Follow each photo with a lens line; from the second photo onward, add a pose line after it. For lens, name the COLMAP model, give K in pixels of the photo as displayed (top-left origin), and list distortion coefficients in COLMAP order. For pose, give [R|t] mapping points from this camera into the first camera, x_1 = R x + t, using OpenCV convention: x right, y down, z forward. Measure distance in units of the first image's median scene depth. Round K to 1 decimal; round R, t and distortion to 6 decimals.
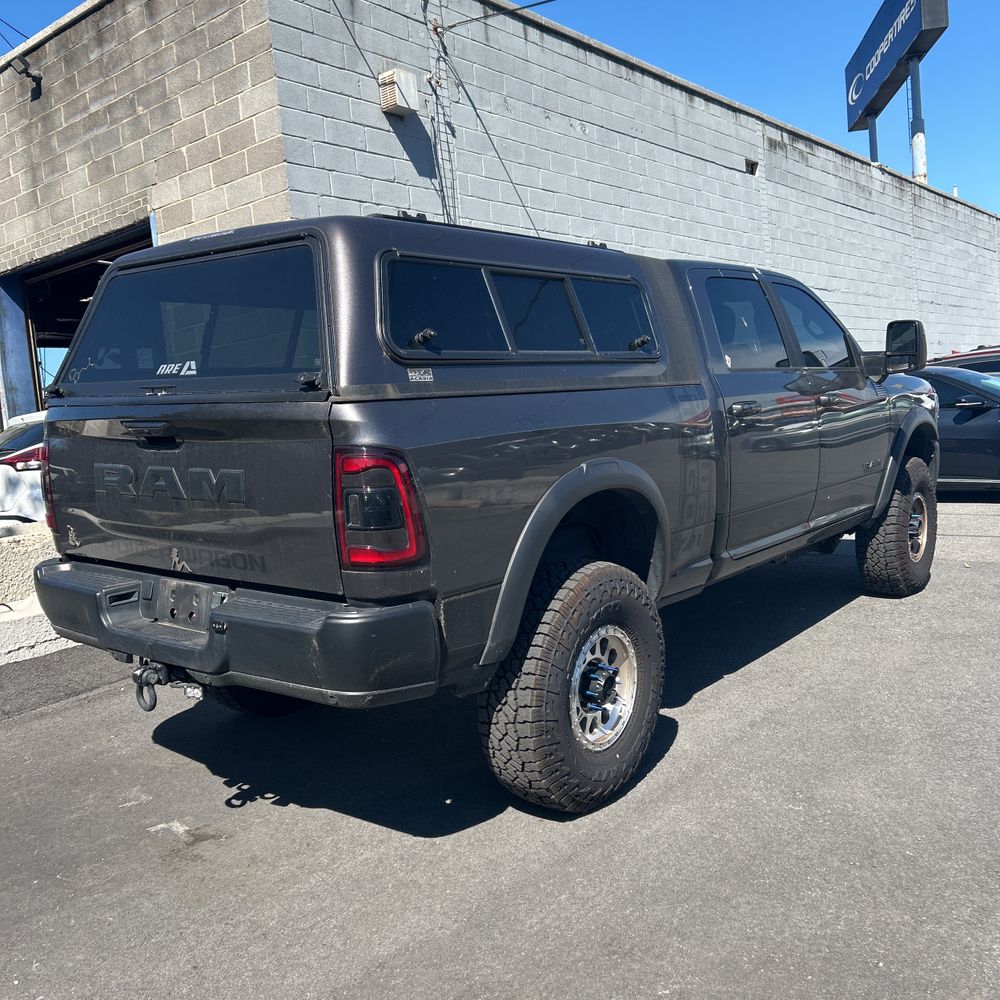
lens RADIAL K [[1001.9, 0, 504.2], [0, 1001.9, 535.0], [0, 0, 1]] dist [0.020601, -0.041085]
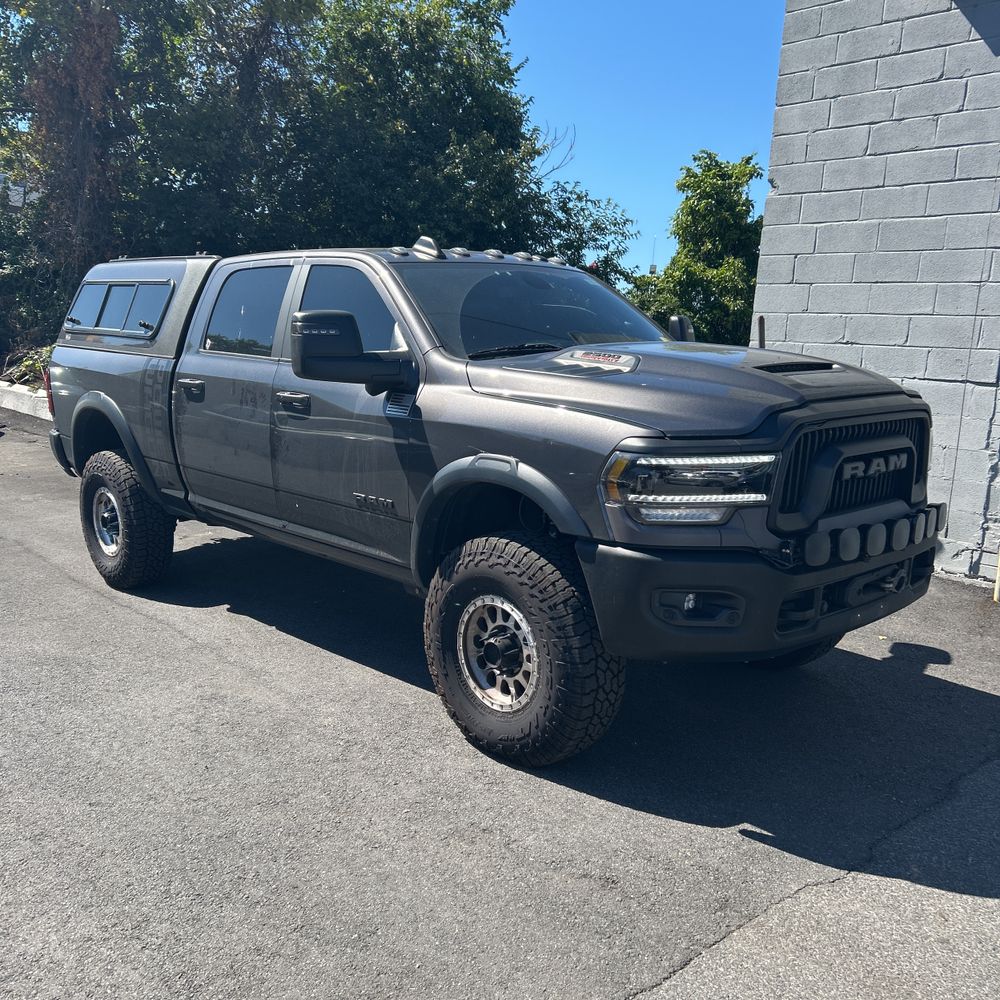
lens RADIAL K [[1012.7, 0, 501.2], [0, 1012.7, 518.9], [0, 0, 1]] dist [0.062459, -0.042909]
pose [[-0.147264, 0.236234, -0.960472, 0.762051], [-0.155528, 0.953449, 0.258353, -0.187229], [0.976793, 0.187427, -0.103668, 0.824768]]
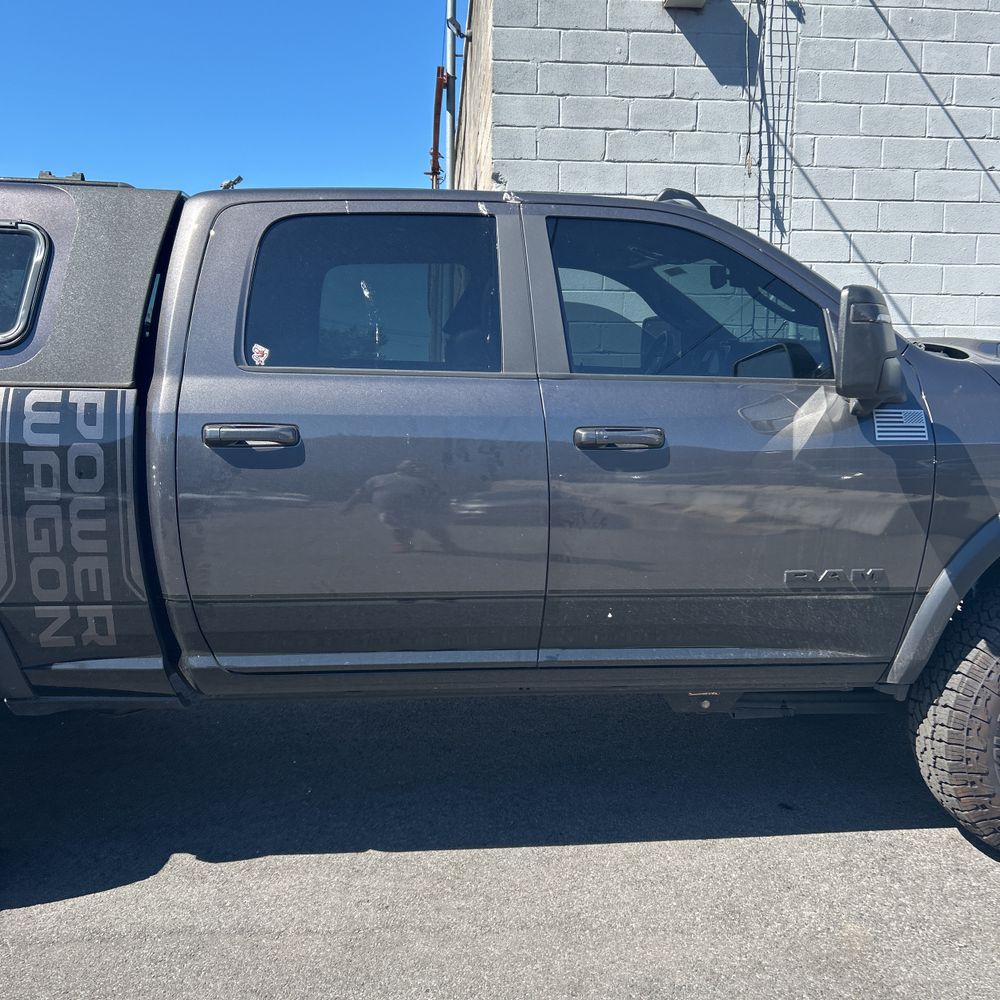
lens RADIAL K [[1049.7, 0, 500.0], [0, 1049.7, 500.0], [0, 0, 1]] dist [0.021785, 0.017720]
pose [[0.672720, 0.153153, -0.723873, 0.441531], [-0.148886, 0.986351, 0.070322, -0.082739], [0.724762, 0.060468, 0.686341, 0.364756]]
